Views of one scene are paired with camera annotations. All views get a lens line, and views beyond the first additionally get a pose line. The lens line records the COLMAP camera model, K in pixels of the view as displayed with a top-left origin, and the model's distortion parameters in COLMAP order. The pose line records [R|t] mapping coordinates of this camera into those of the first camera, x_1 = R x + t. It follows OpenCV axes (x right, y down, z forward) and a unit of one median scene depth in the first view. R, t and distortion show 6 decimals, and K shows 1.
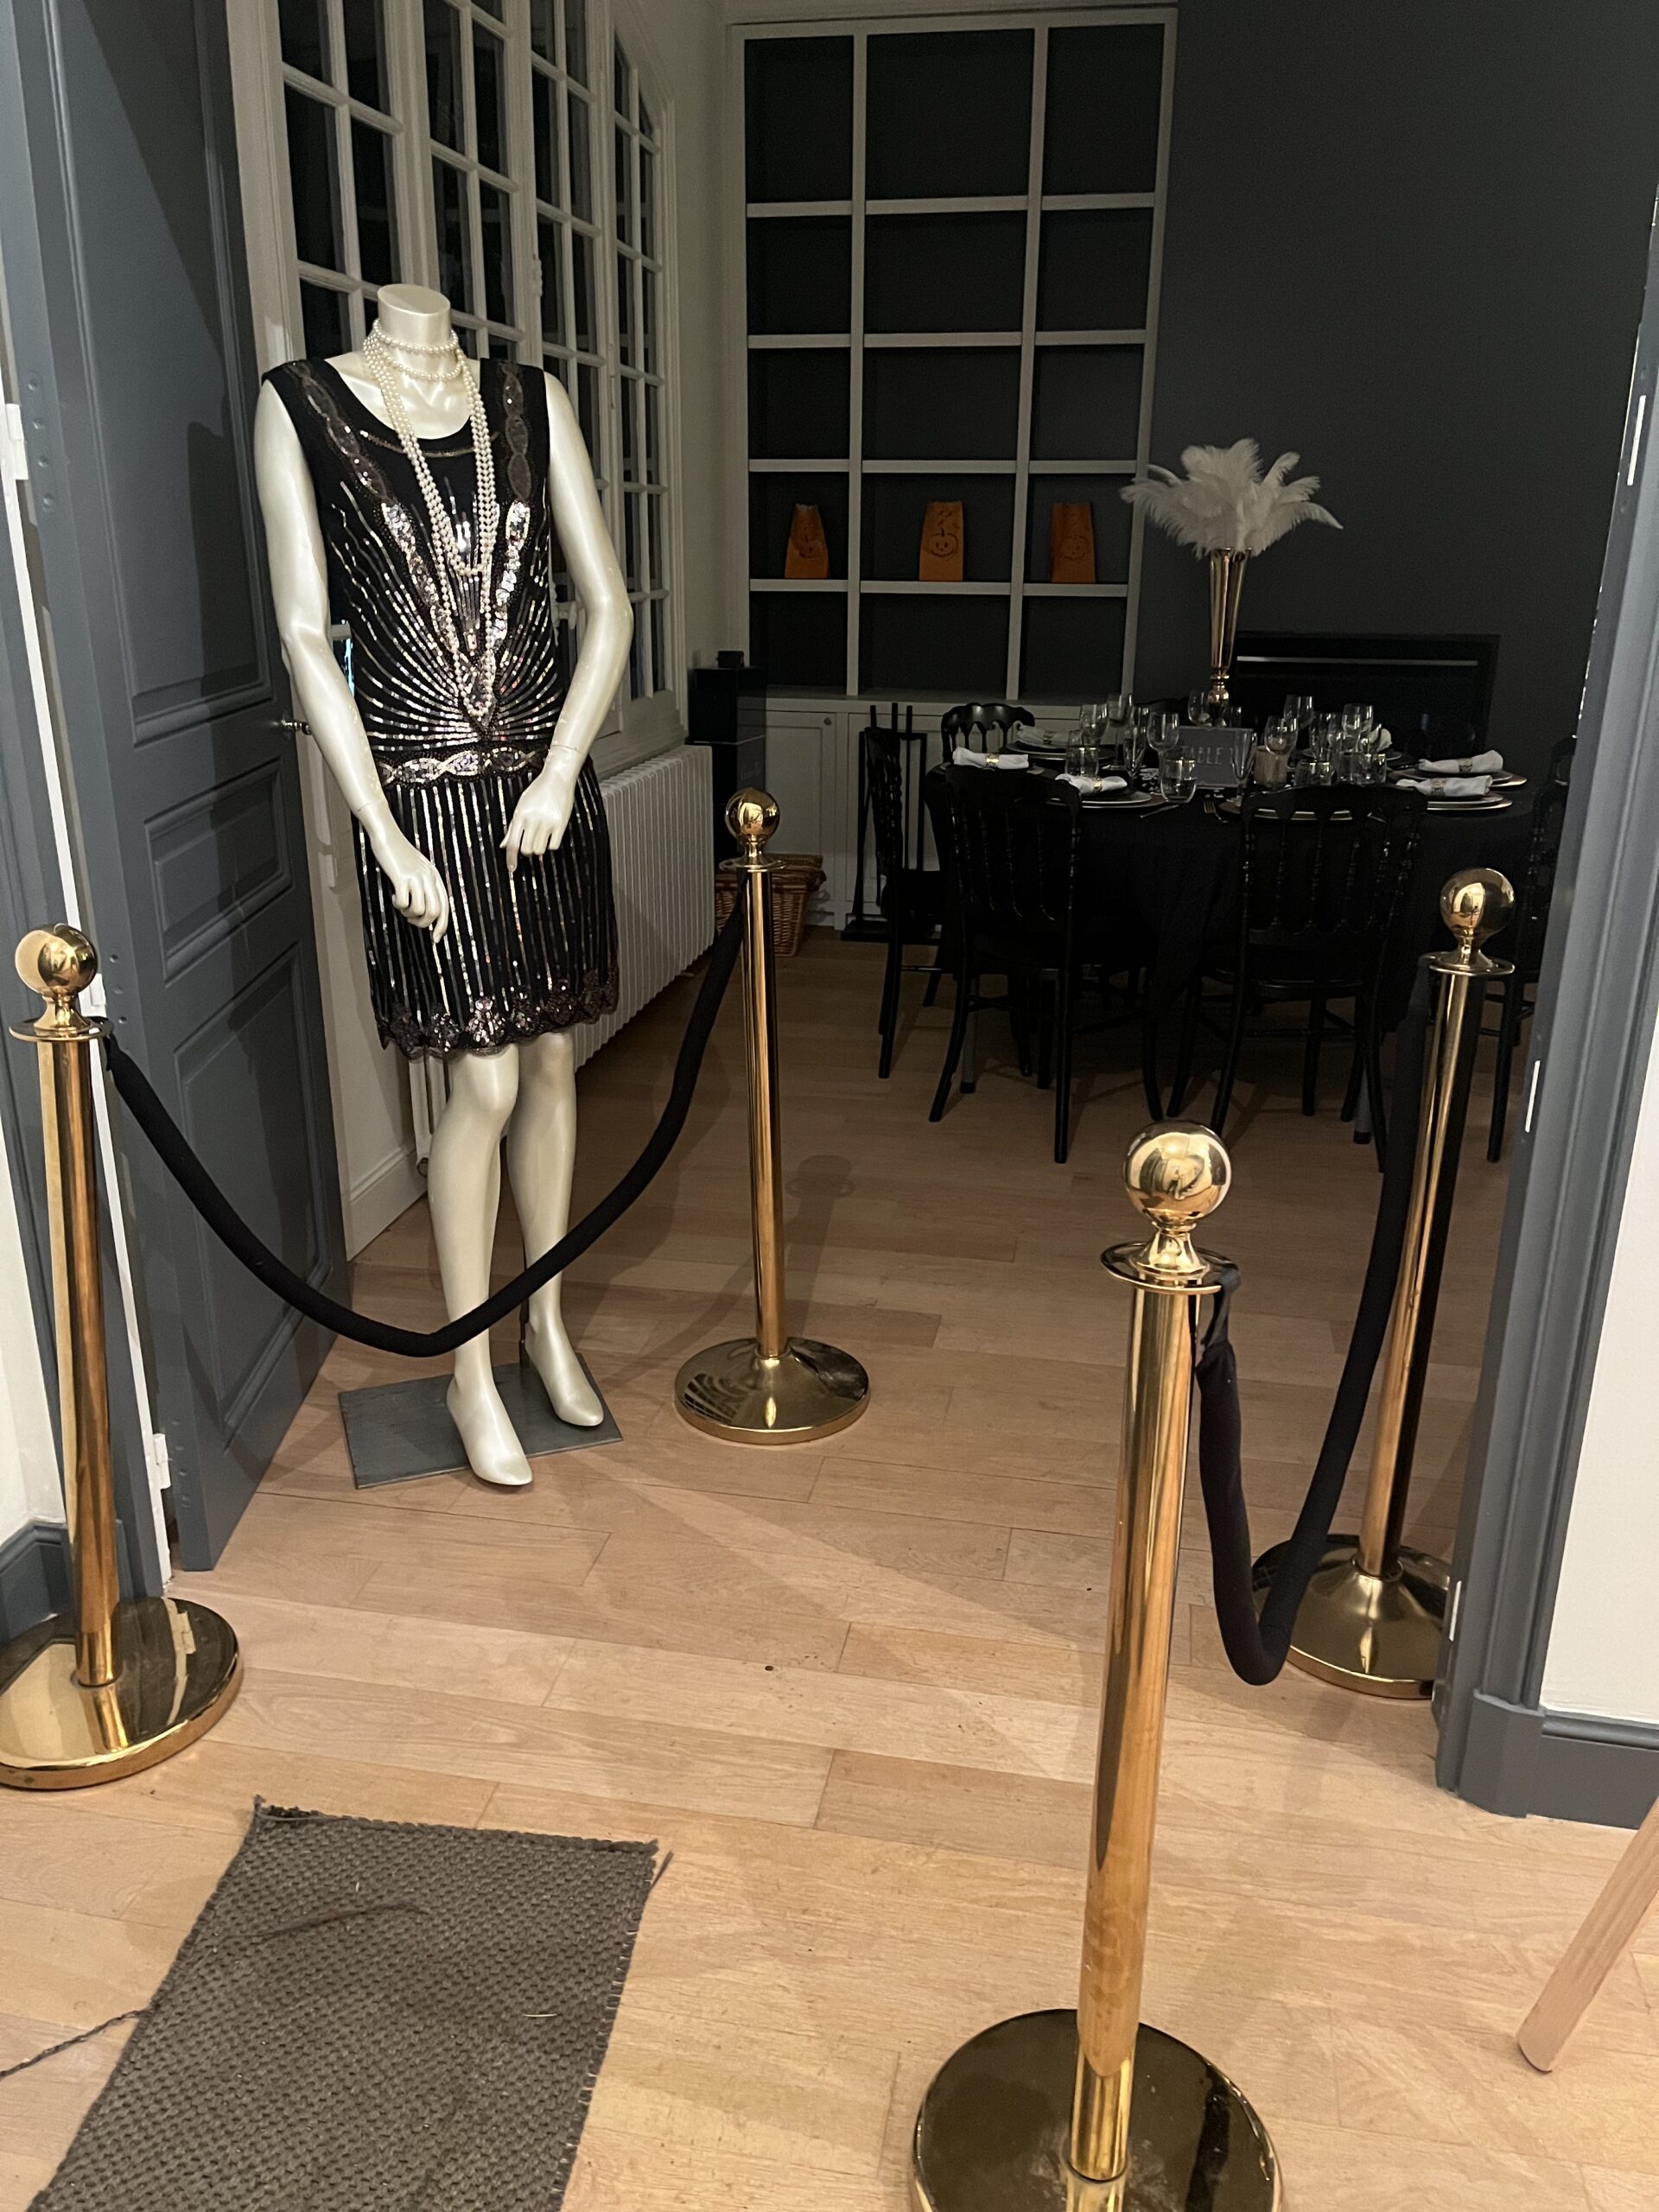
lens RADIAL K [[1654.8, 0, 809.1], [0, 1654.8, 1099.7], [0, 0, 1]] dist [0.023449, -0.016161]
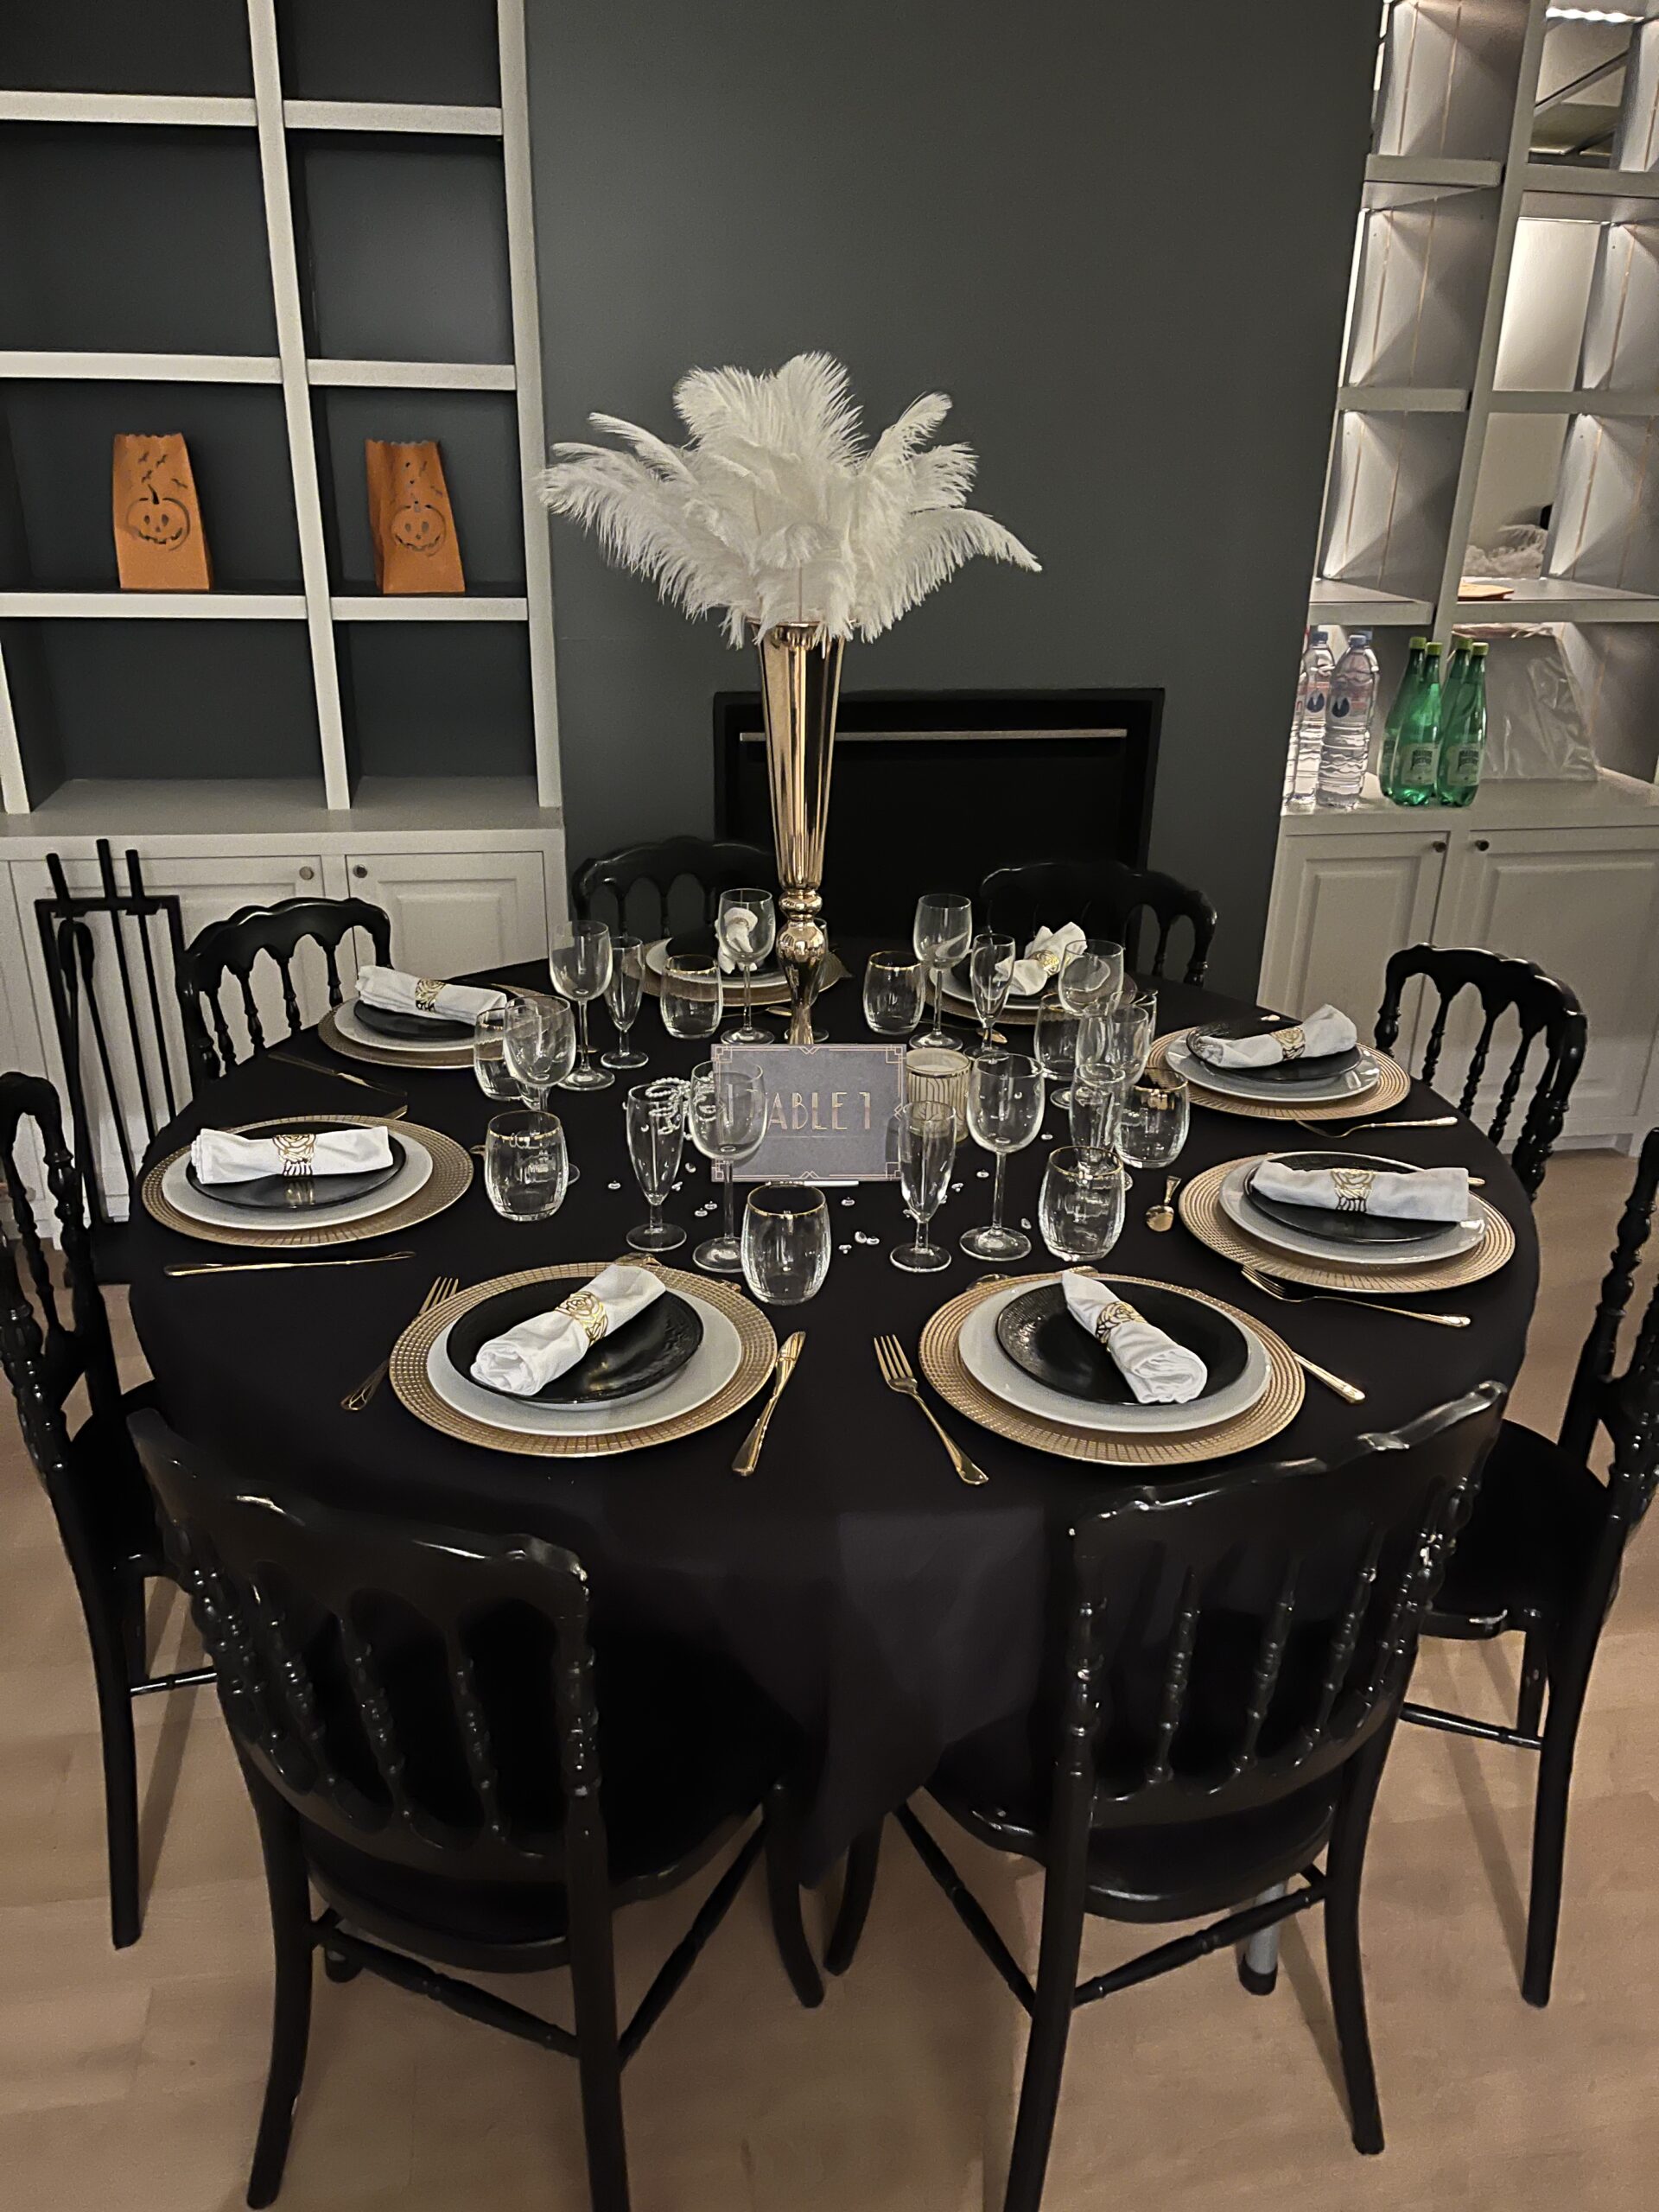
lens RADIAL K [[1654.8, 0, 849.2], [0, 1654.8, 1111.7], [0, 0, 1]] dist [0.023449, -0.016161]
pose [[0.924197, -0.136674, 0.356623, 0.071624], [0.109739, 0.989429, 0.094802, -0.183049], [-0.365810, -0.048480, 0.929426, 0.443572]]
